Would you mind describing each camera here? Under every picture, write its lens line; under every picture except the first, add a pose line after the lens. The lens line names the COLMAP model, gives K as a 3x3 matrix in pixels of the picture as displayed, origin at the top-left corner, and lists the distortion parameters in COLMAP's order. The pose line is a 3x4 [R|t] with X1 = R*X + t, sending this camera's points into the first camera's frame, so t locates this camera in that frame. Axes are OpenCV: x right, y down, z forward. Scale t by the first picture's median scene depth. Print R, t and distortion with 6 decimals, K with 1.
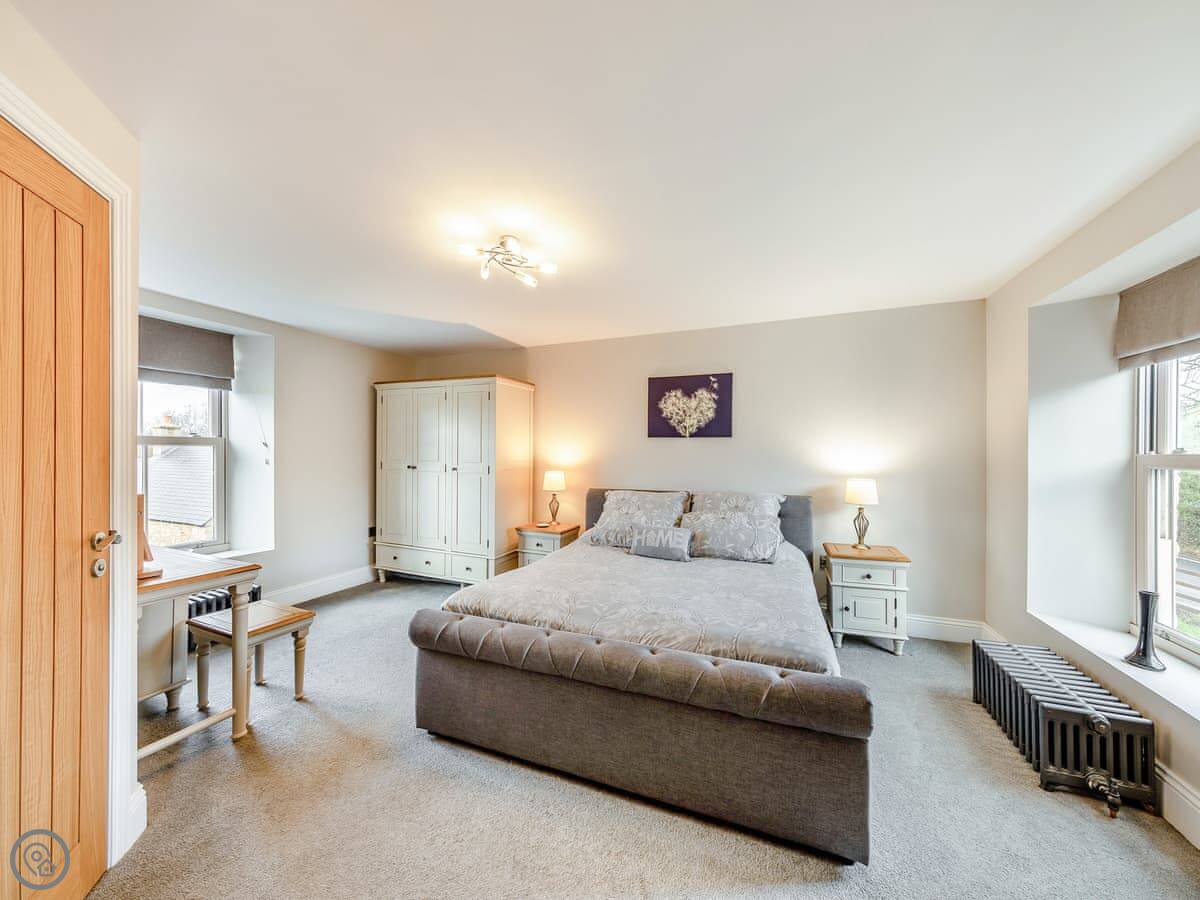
lens RADIAL K [[433.7, 0, 595.2], [0, 433.7, 443.4], [0, 0, 1]] dist [0.000349, 0.000068]
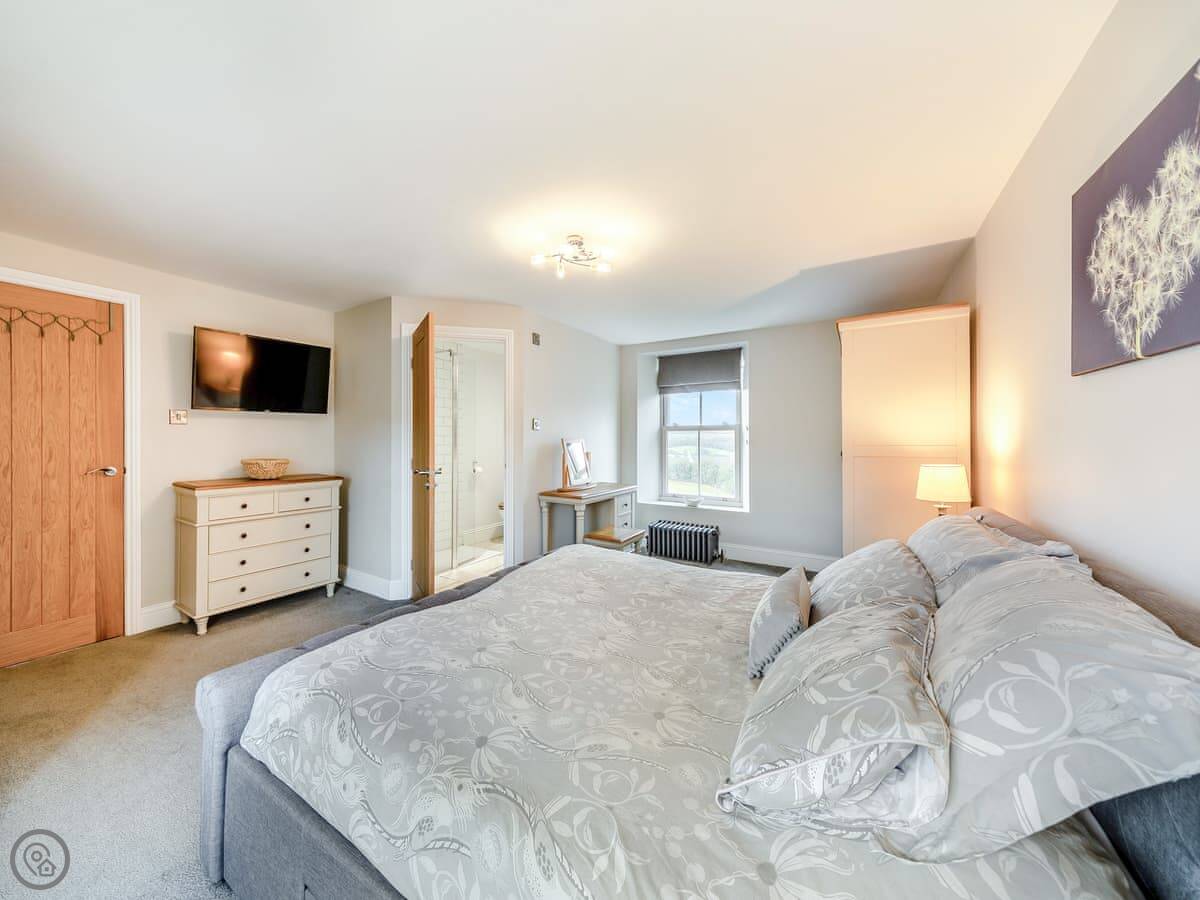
lens RADIAL K [[433.7, 0, 595.2], [0, 433.7, 443.4], [0, 0, 1]] dist [0.000349, 0.000068]
pose [[-0.125885, 0.001009, -0.992044, 0.516655], [0.021414, 0.999769, -0.001701, 0.031594], [0.991814, -0.021457, -0.125878, 0.701318]]
